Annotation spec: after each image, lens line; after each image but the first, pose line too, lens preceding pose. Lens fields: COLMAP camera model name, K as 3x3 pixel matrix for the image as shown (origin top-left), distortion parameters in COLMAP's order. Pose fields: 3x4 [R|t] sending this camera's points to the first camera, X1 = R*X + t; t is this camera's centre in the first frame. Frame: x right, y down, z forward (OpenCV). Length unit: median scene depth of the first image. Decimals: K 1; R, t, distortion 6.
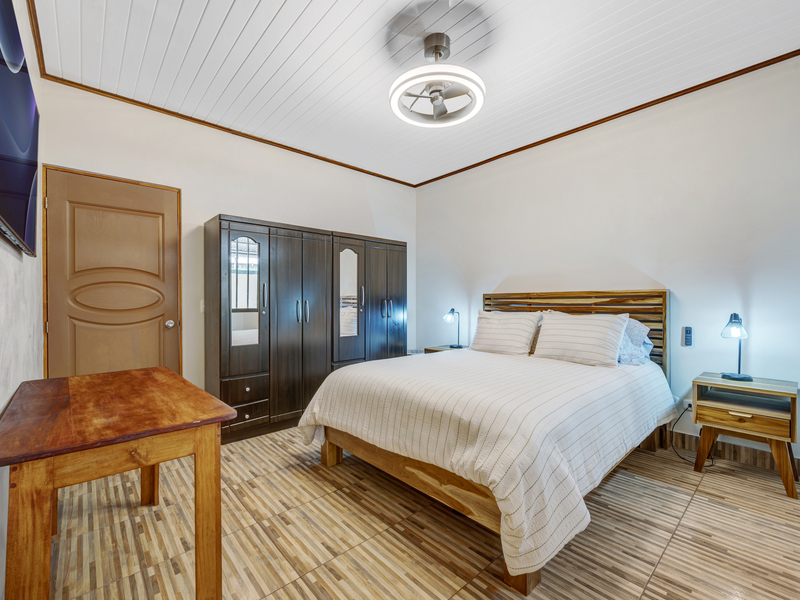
lens RADIAL K [[357.9, 0, 404.6], [0, 357.9, 299.7], [0, 0, 1]] dist [0.002947, -0.000185]
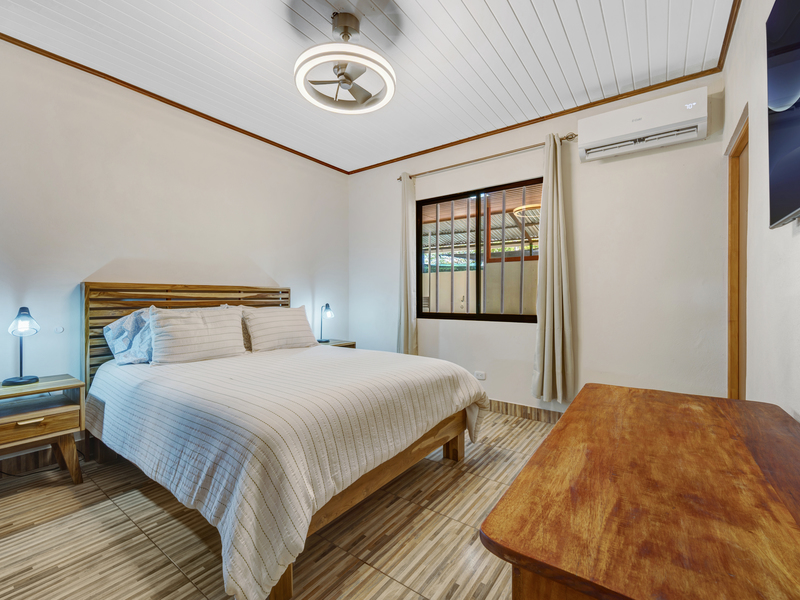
lens RADIAL K [[357.9, 0, 404.5], [0, 357.9, 301.5], [0, 0, 1]] dist [0.002947, -0.000185]
pose [[-0.205319, -0.005800, 0.978678, -0.888823], [-0.005408, 0.999974, 0.004791, 0.020071], [-0.978680, -0.004309, -0.205345, 1.081764]]
